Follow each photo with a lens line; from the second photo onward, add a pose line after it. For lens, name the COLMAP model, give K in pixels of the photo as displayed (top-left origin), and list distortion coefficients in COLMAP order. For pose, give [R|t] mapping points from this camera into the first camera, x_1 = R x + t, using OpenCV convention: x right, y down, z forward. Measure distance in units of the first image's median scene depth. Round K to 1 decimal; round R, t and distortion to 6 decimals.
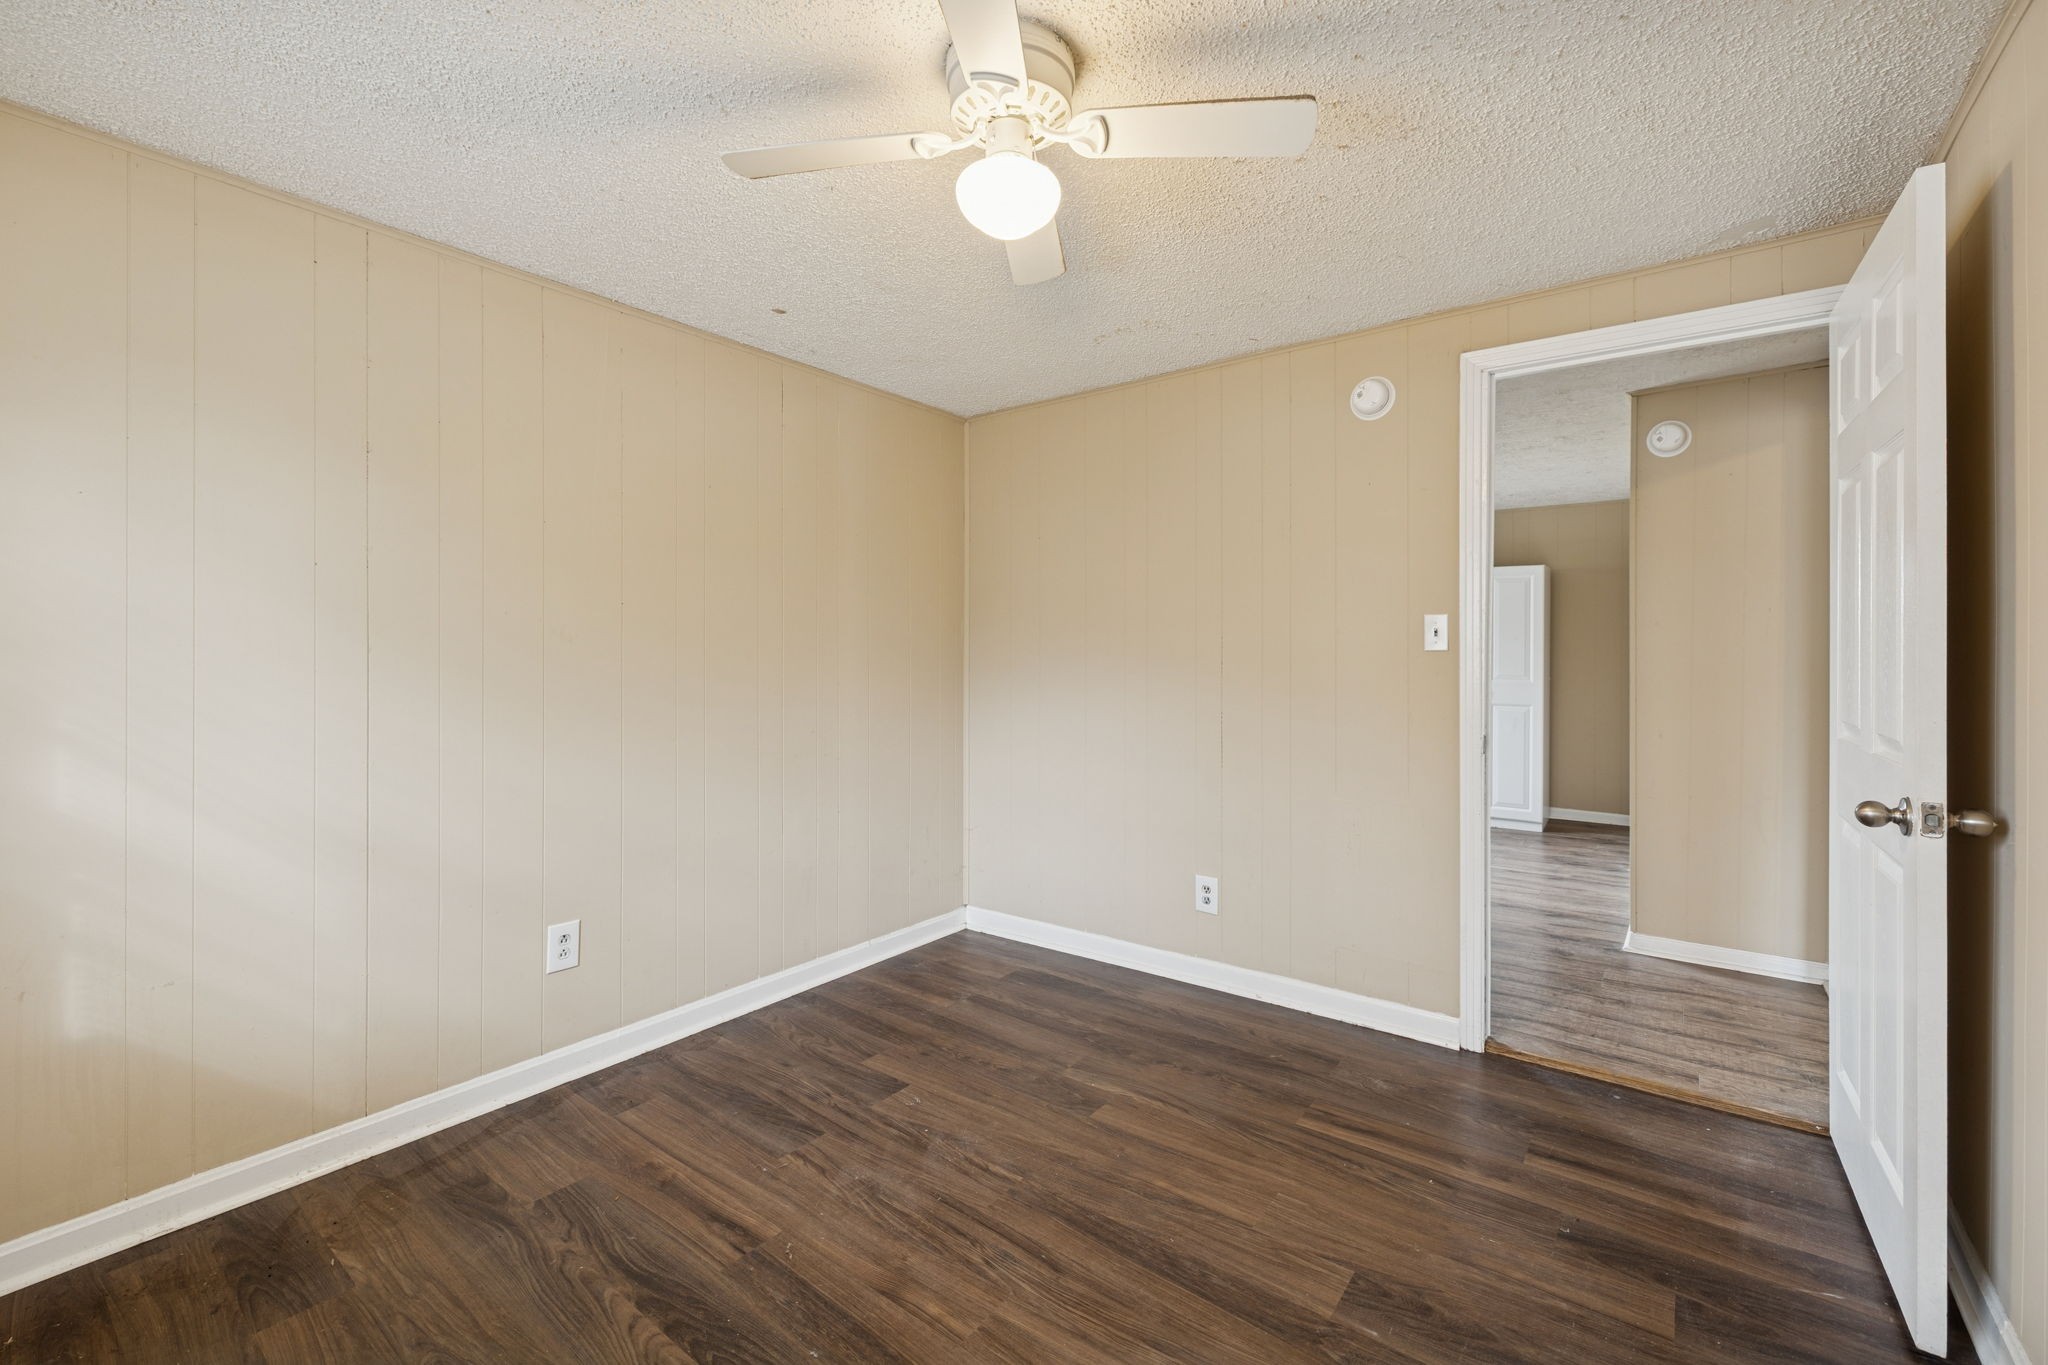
lens RADIAL K [[862.7, 0, 1023.0], [0, 862.7, 645.8], [0, 0, 1]] dist [-0.001560, 0.000155]
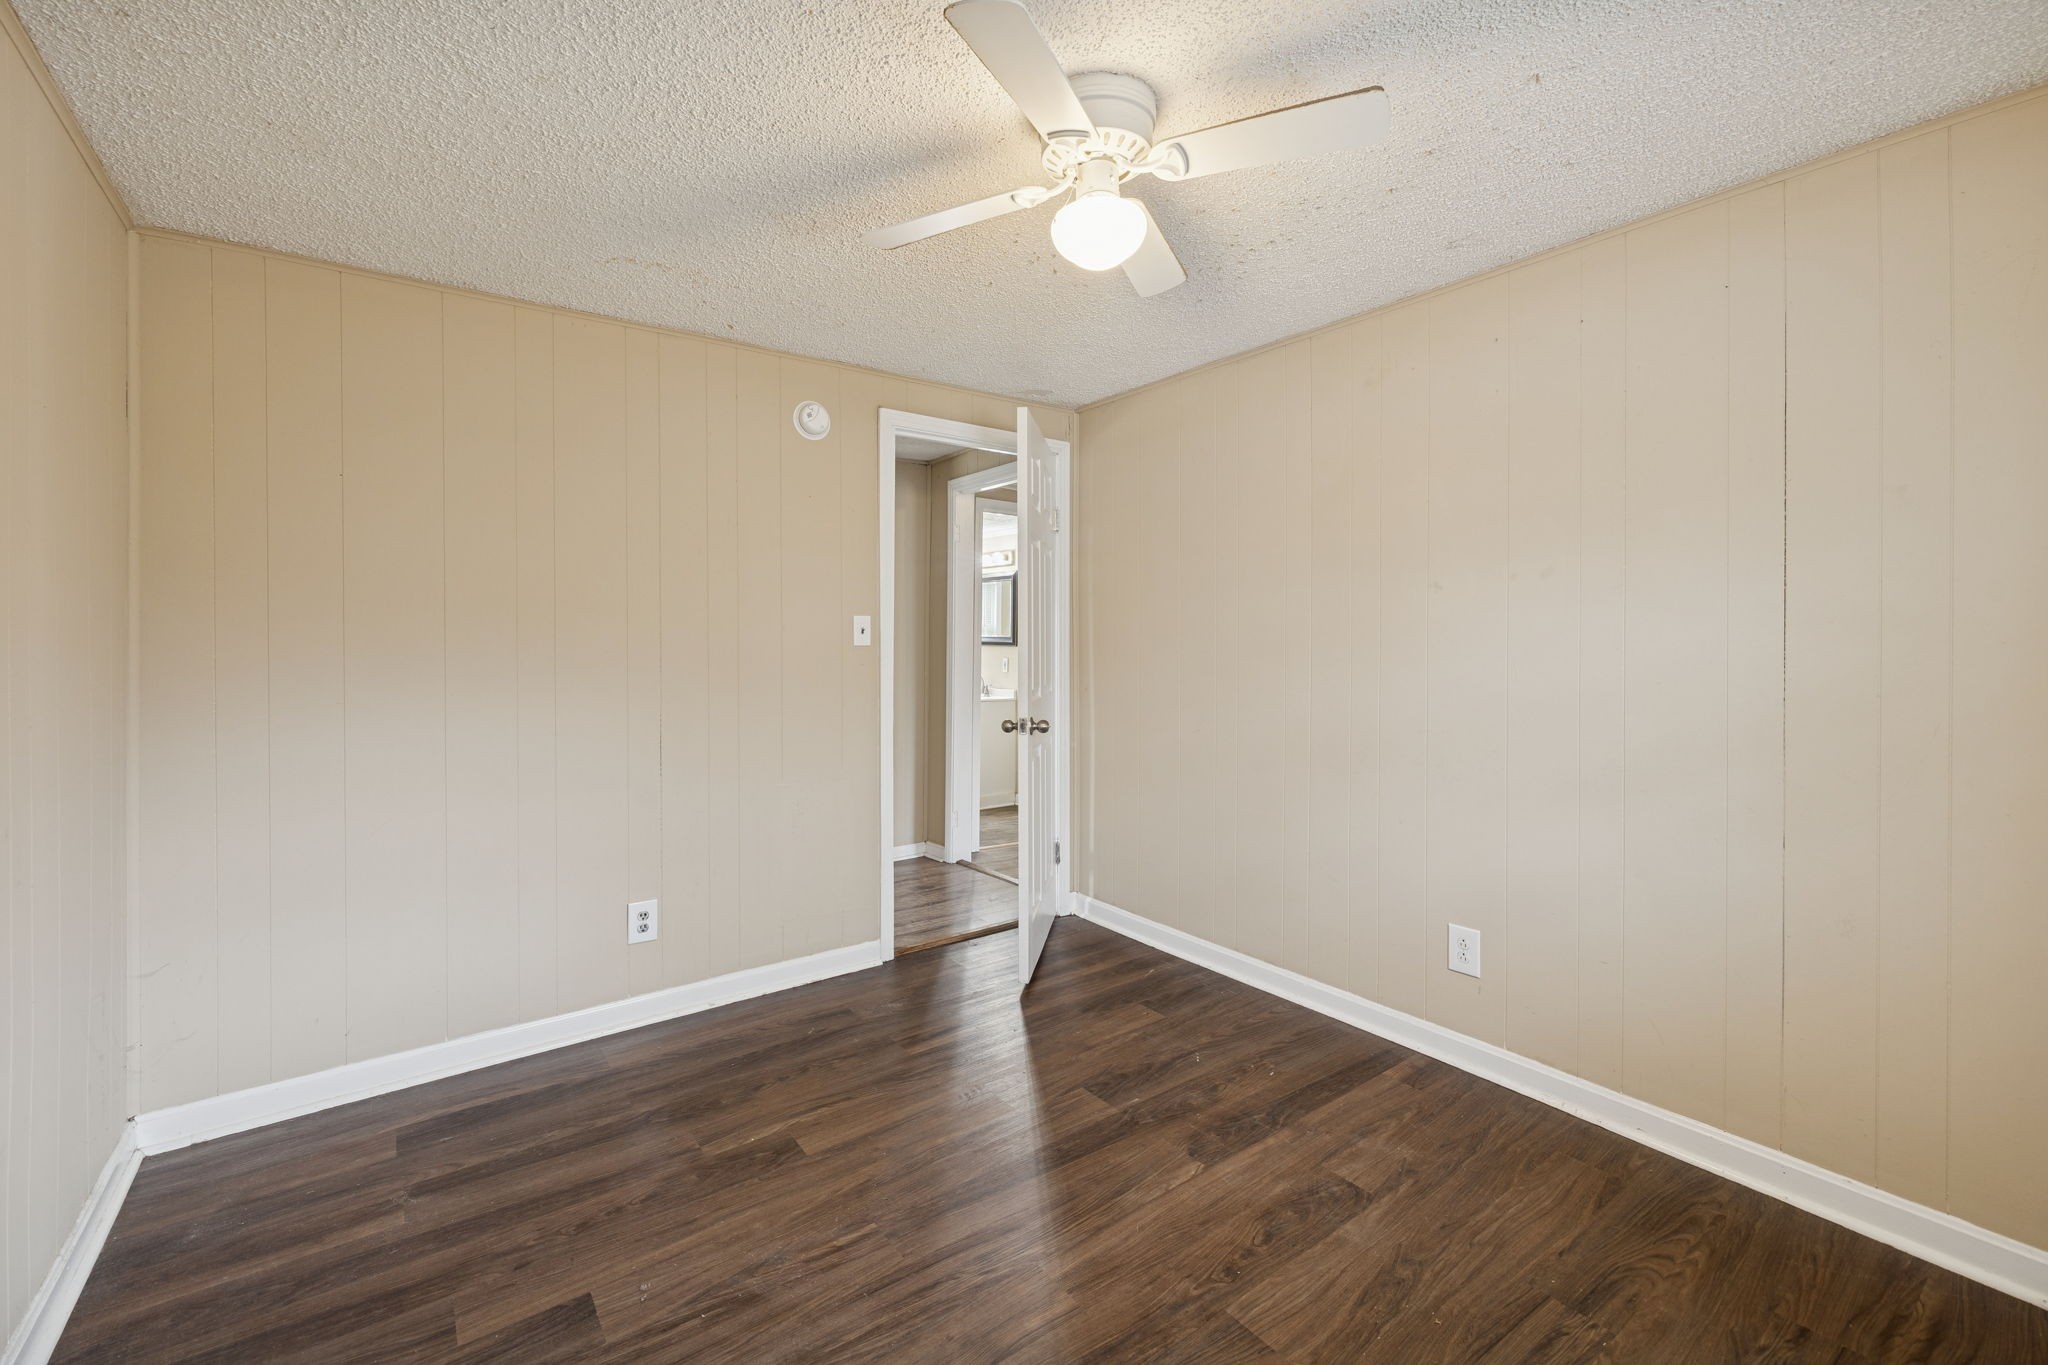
lens RADIAL K [[862.7, 0, 1023.0], [0, 862.7, 645.8], [0, 0, 1]] dist [-0.001560, 0.000155]
pose [[0.271964, -0.003779, 0.962300, -0.706234], [-0.001691, 0.999989, 0.004405, 0.000071], [-0.962306, -0.002825, 0.271954, 0.507627]]
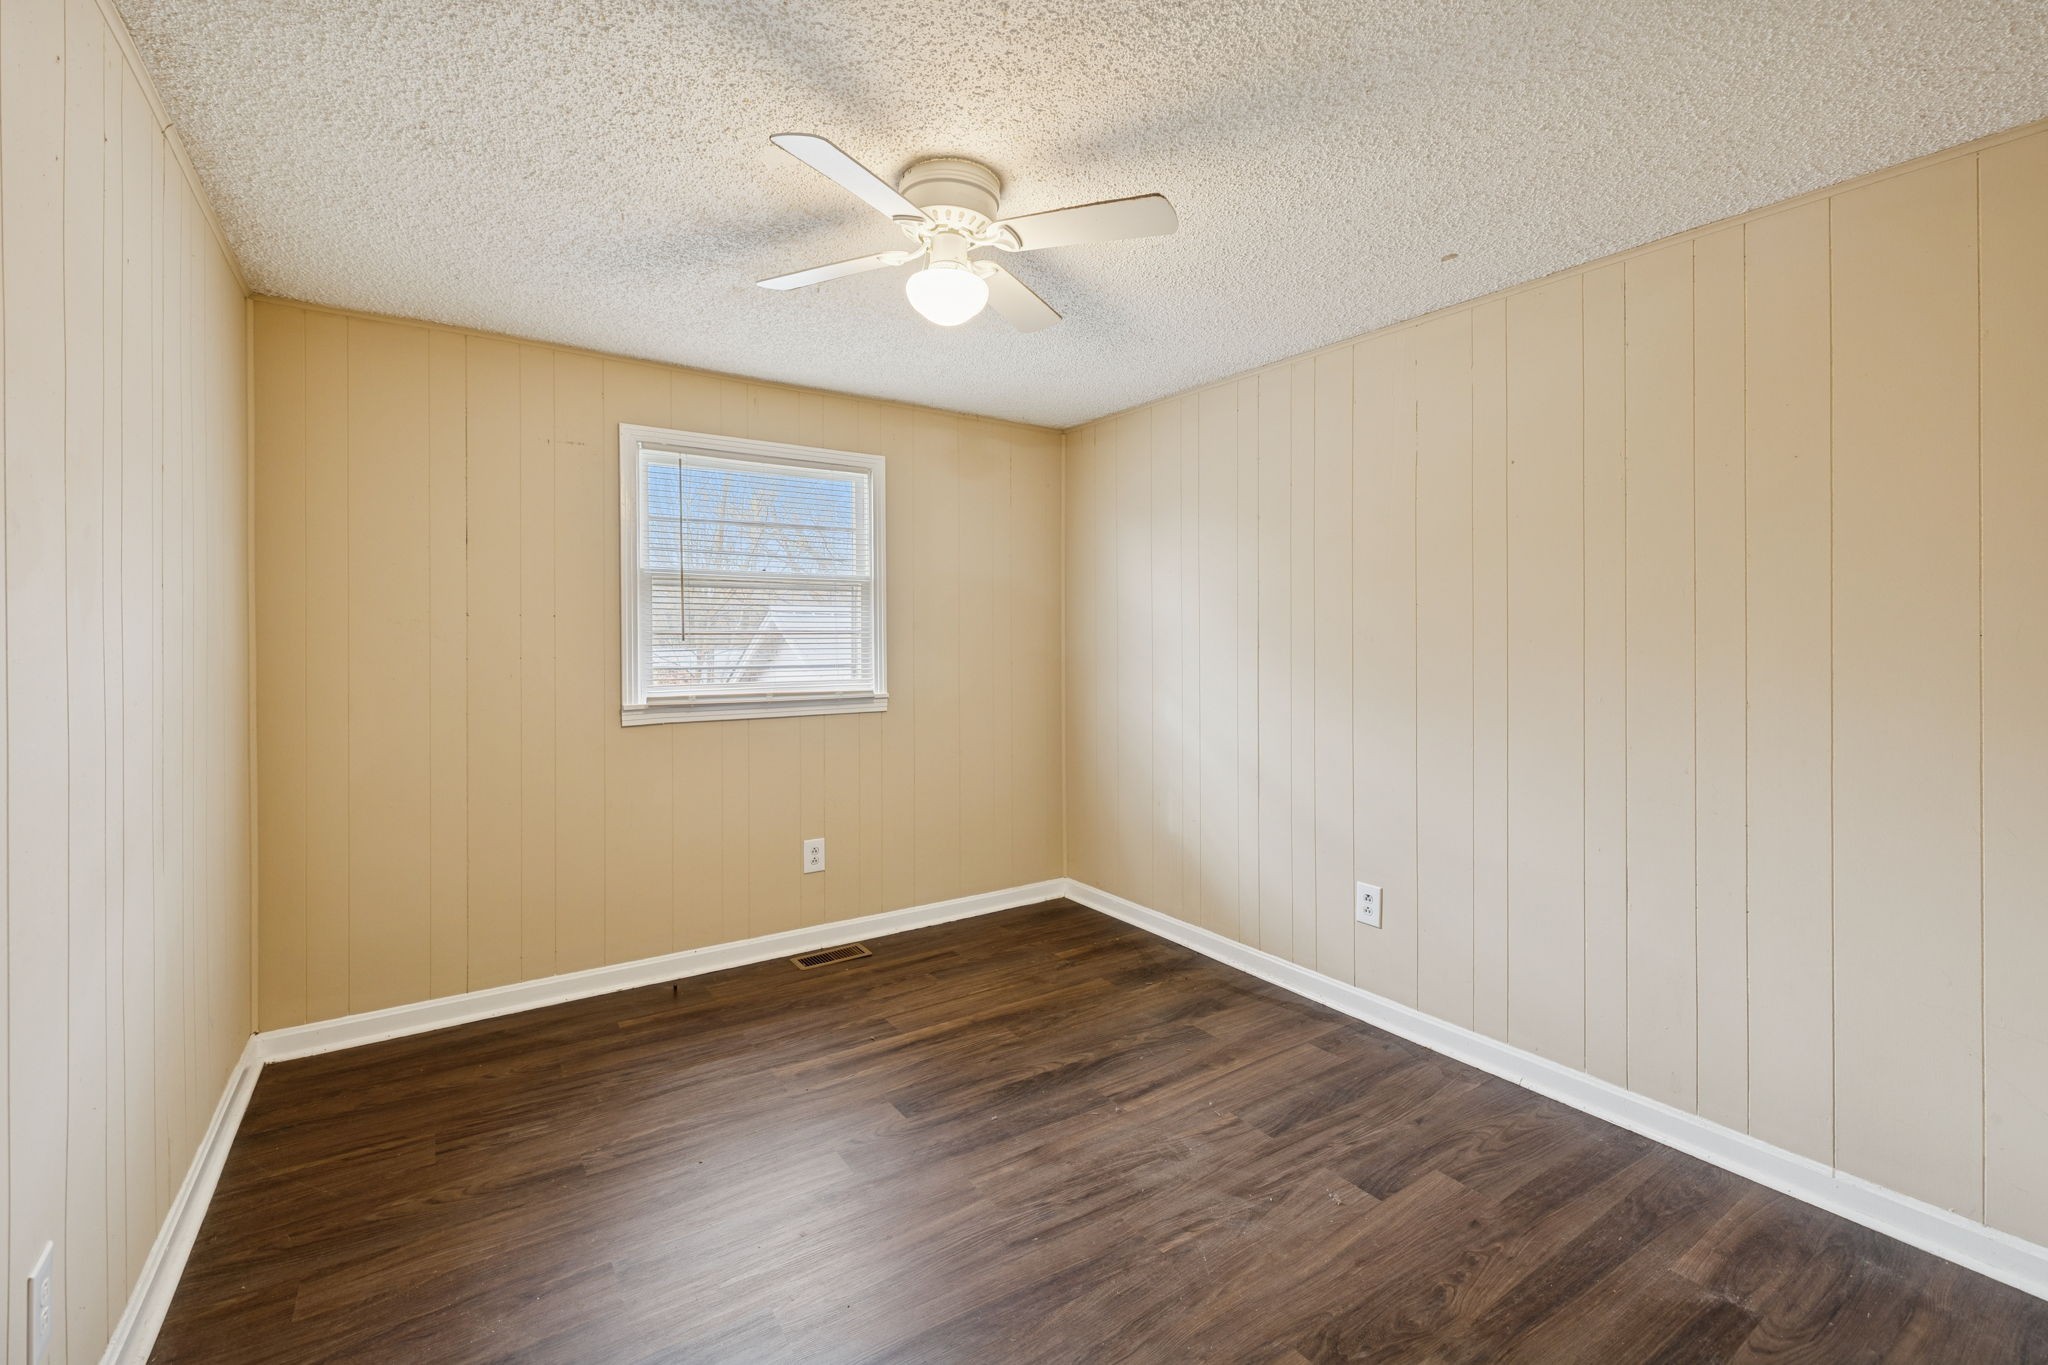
lens RADIAL K [[874.2, 0, 1029.6], [0, 874.2, 640.9], [0, 0, 1]] dist [-0.001655, 0.000015]
pose [[-0.307432, -0.000685, -0.951570, 0.751234], [0.001496, 0.999998, -0.001203, -0.003488], [0.951569, -0.001793, -0.307431, 0.968216]]
